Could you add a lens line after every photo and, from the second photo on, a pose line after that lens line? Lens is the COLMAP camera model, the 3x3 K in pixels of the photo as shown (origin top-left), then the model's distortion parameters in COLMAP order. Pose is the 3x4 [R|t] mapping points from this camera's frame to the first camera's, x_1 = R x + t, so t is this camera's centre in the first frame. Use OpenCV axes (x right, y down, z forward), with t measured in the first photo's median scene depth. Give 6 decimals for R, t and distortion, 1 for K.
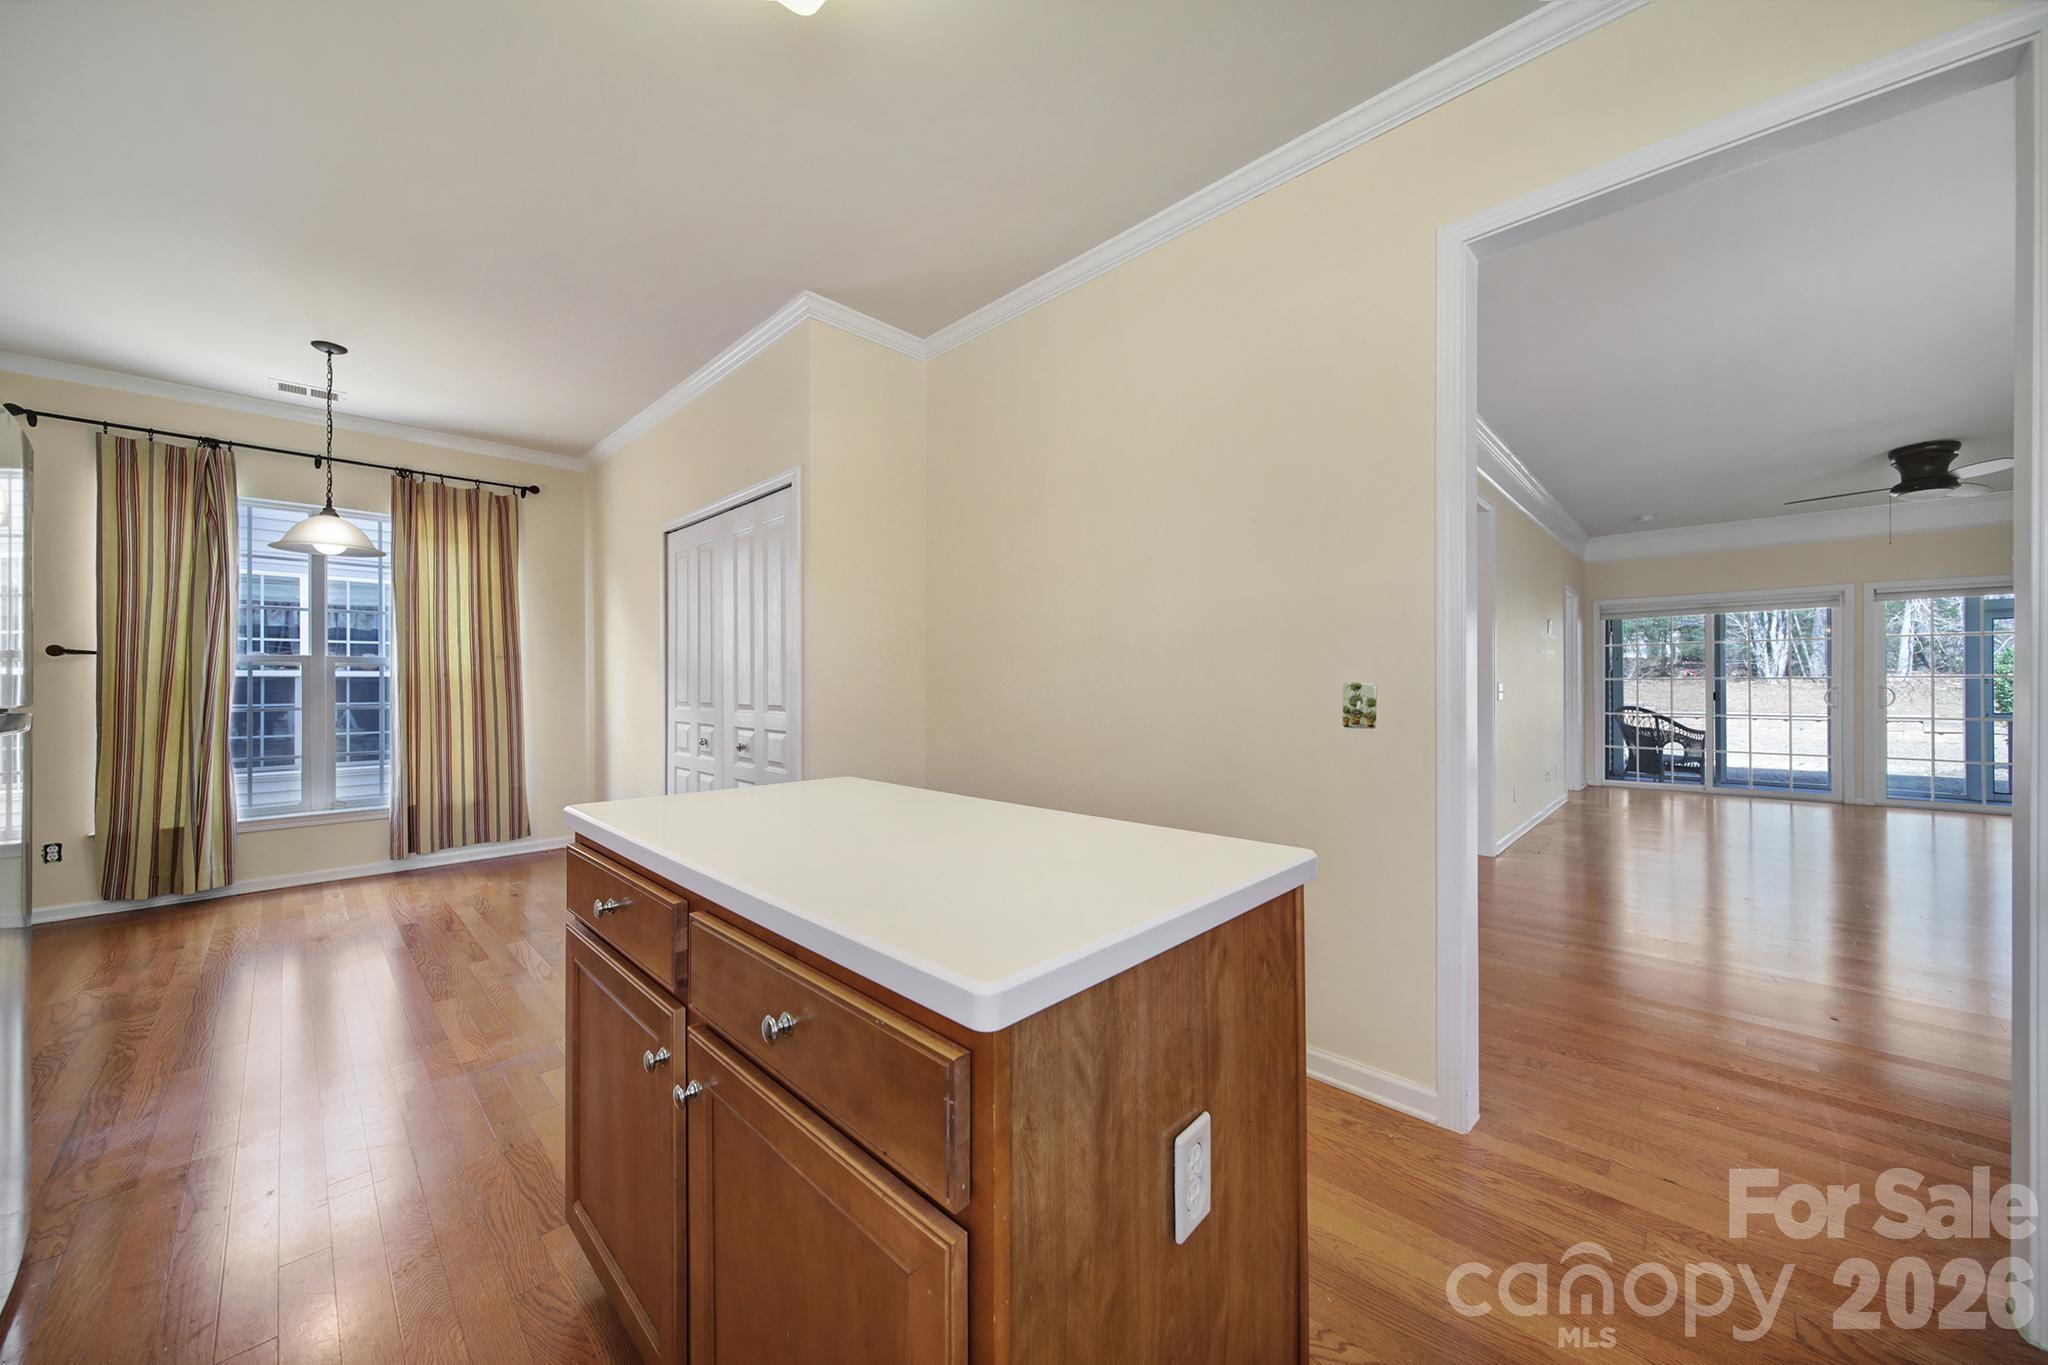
lens RADIAL K [[722.6, 0, 1026.0], [0, 722.6, 676.6], [0, 0, 1]] dist [-0.001860, -0.000583]
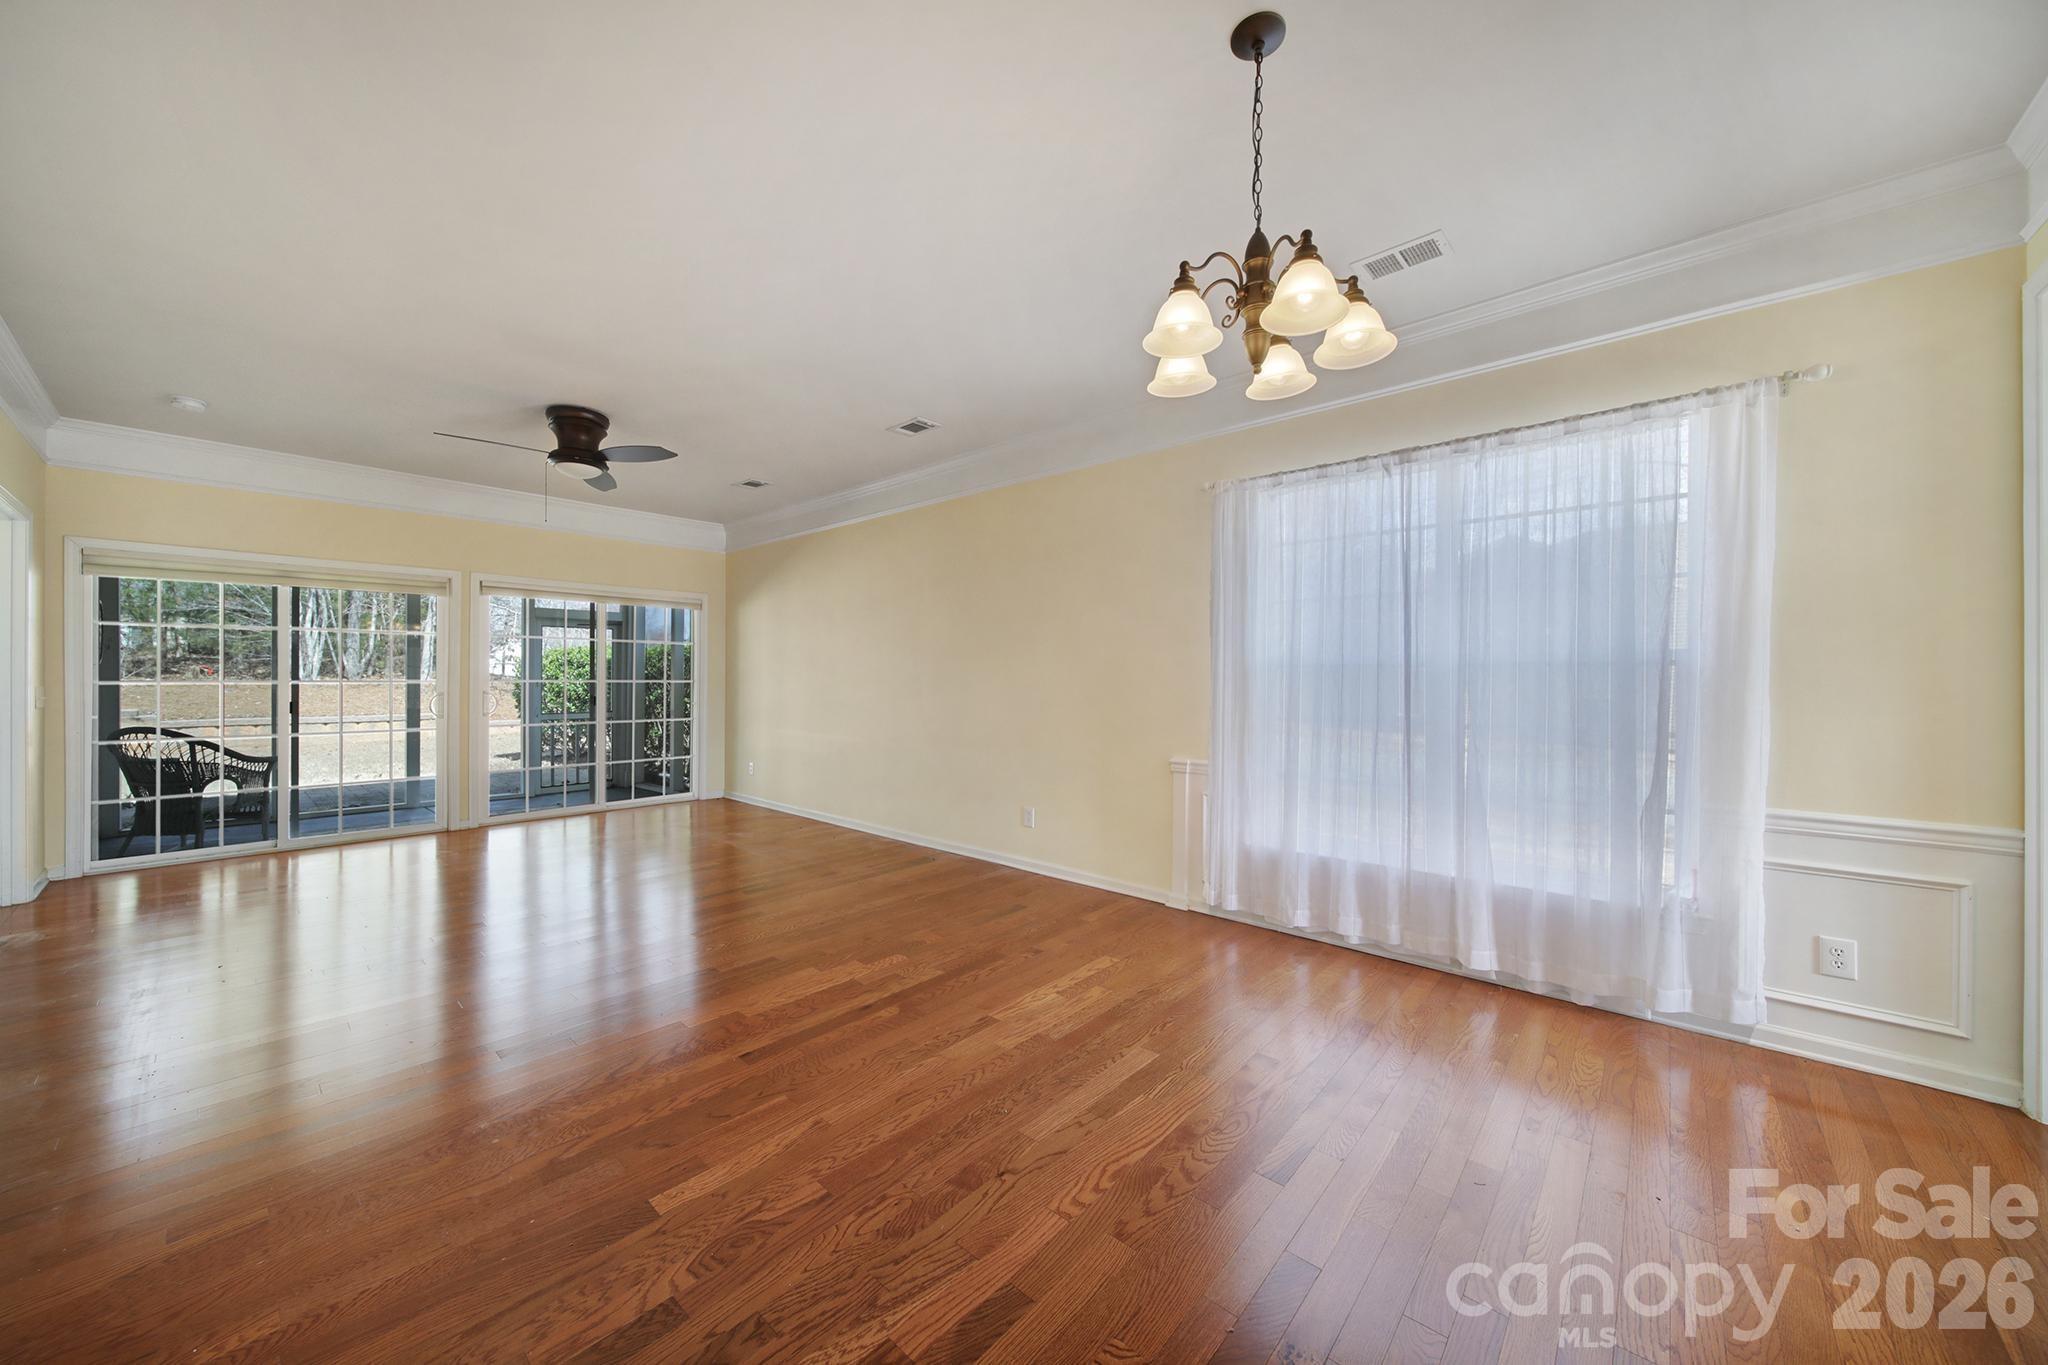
lens RADIAL K [[719.6, 0, 1024.0], [0, 719.6, 682.5], [0, 0, 1]] dist [-0.002324, -0.001500]
pose [[-0.039254, 0.002250, 0.999227, 0.242354], [-0.015154, 0.999881, -0.002847, -0.003997], [-0.999114, -0.015254, -0.039215, 0.322991]]
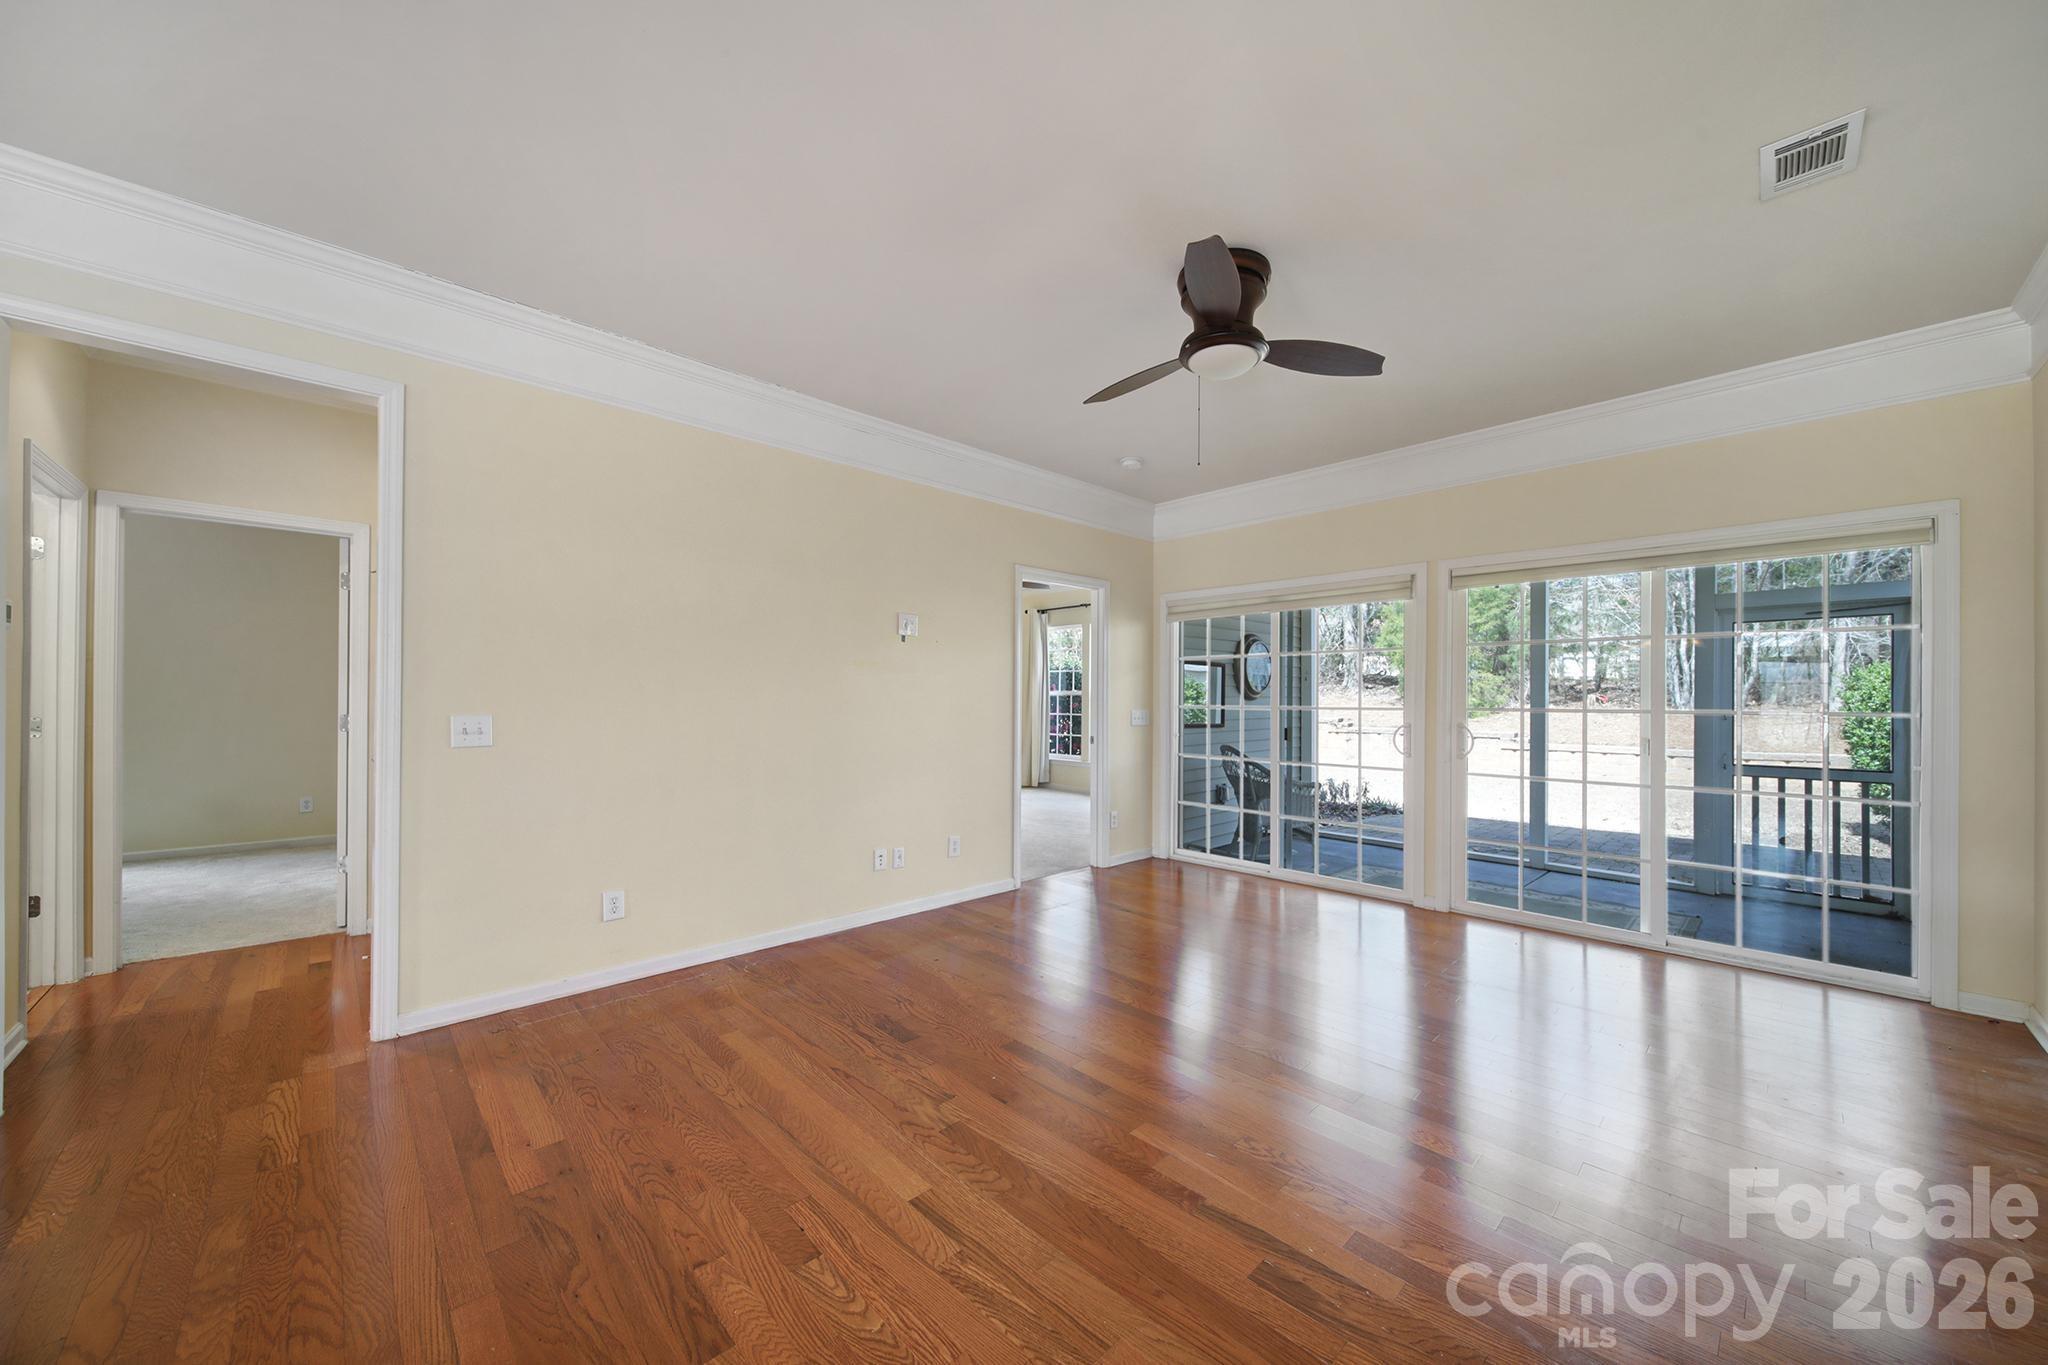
lens RADIAL K [[751.0, 0, 1017.3], [0, 751.0, 687.1], [0, 0, 1]] dist [-0.001265, -0.000106]
pose [[0.999278, 0.014056, -0.035307, 0.711656], [-0.014135, 0.999898, -0.001991, -0.009986], [0.035275, 0.002489, 0.999375, 0.285008]]
